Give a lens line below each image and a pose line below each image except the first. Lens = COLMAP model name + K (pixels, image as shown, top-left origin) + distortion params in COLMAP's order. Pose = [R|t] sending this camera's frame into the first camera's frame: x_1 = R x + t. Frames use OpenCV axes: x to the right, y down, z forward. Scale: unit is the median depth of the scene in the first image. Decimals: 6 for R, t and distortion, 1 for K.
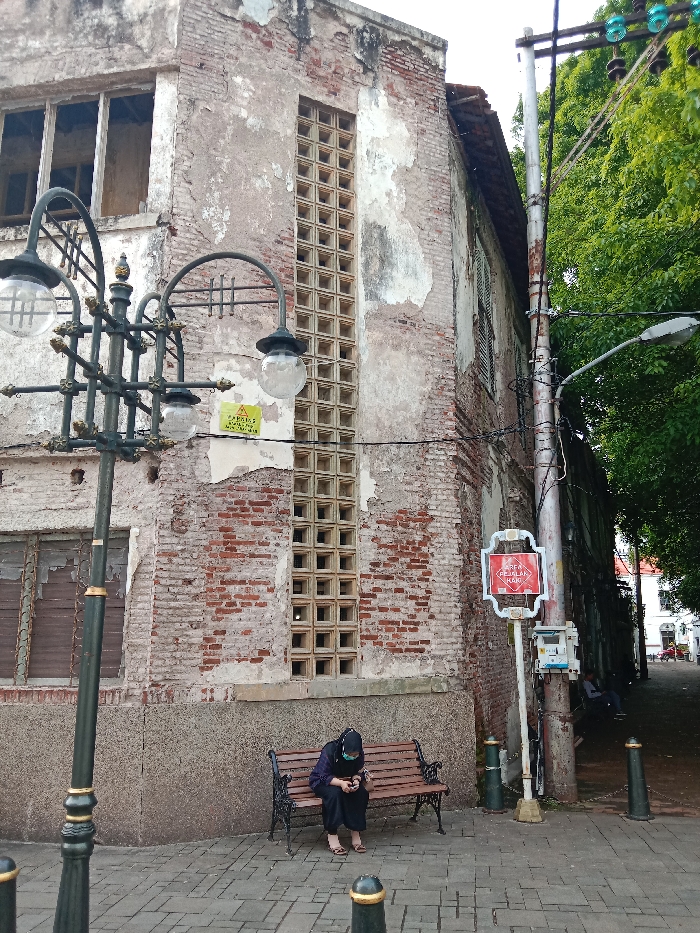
lens RADIAL K [[749.6, 0, 350.0], [0, 749.6, 466.5], [0, 0, 1]] dist [-0.046132, 0.061278]
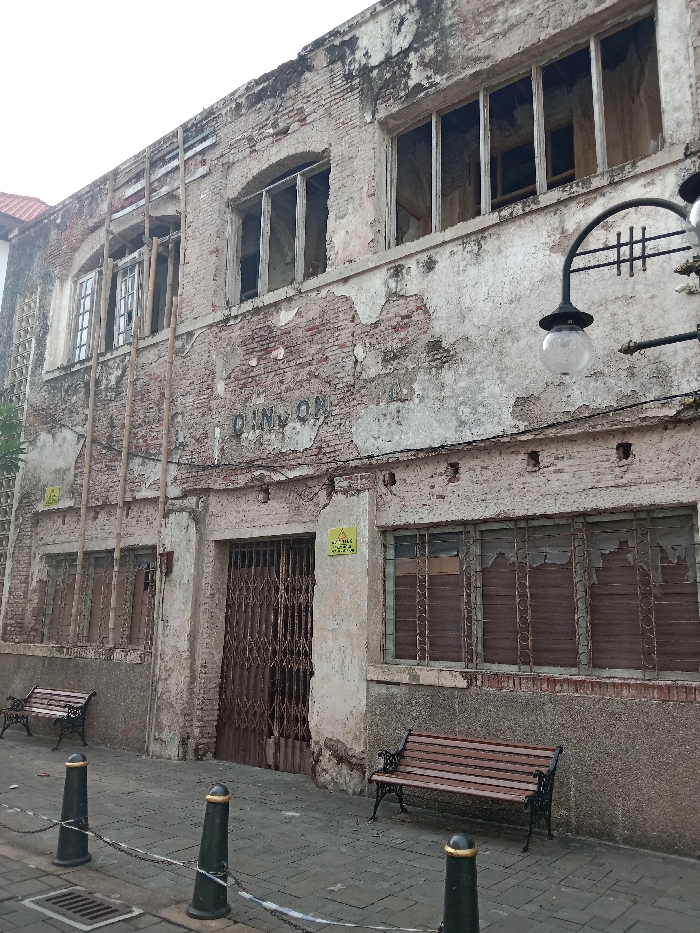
lens RADIAL K [[732.5, 0, 350.0], [0, 732.5, 466.5], [0, 0, 1]] dist [-0.006565, 0.002978]
pose [[0.876861, -0.080792, -0.473906, -0.233839], [0.087252, 0.996151, -0.008384, 0.011015], [0.472759, -0.033998, 0.880536, 0.047337]]
